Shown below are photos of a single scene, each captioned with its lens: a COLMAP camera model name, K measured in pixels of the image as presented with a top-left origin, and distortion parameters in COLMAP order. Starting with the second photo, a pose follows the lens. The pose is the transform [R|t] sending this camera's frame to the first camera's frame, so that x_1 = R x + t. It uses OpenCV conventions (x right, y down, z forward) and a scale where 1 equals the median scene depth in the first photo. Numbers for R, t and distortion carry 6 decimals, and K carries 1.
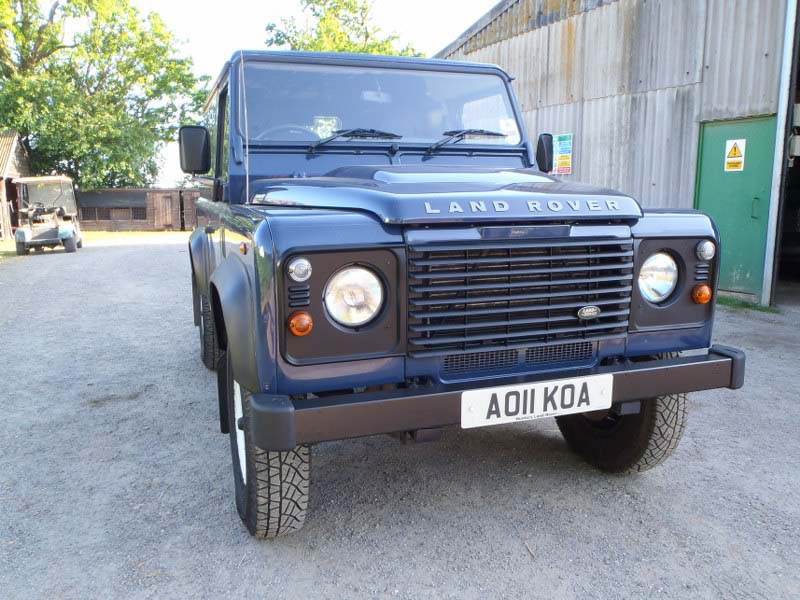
lens RADIAL K [[652.9, 0, 400.0], [0, 652.9, 300.0], [0, 0, 1]] dist [-0.006430, -0.007503]
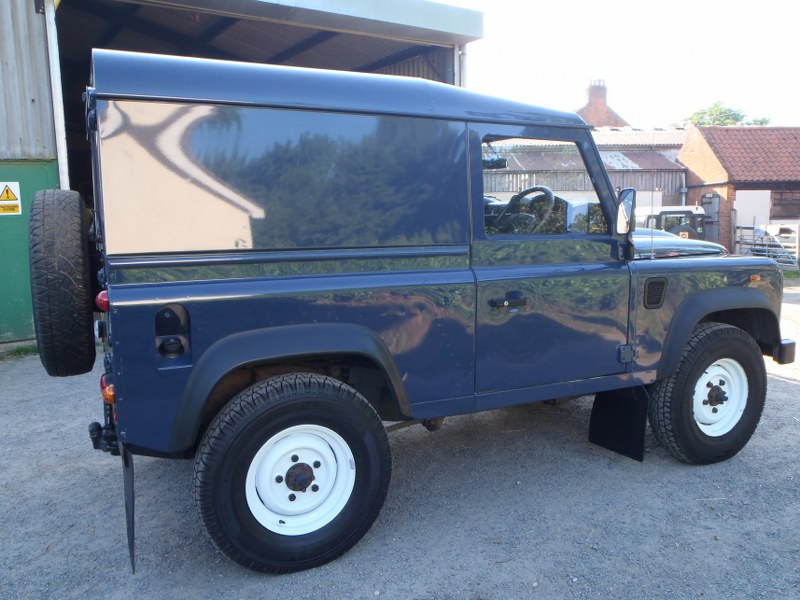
lens RADIAL K [[655.1, 0, 400.0], [0, 655.1, 300.0], [0, 0, 1]] dist [-0.008058, -0.006871]
pose [[-0.104913, -0.127093, 0.986327, -1.029948], [0.177630, 0.973456, 0.144329, -0.238454], [-0.978489, 0.190343, -0.079552, 1.144136]]
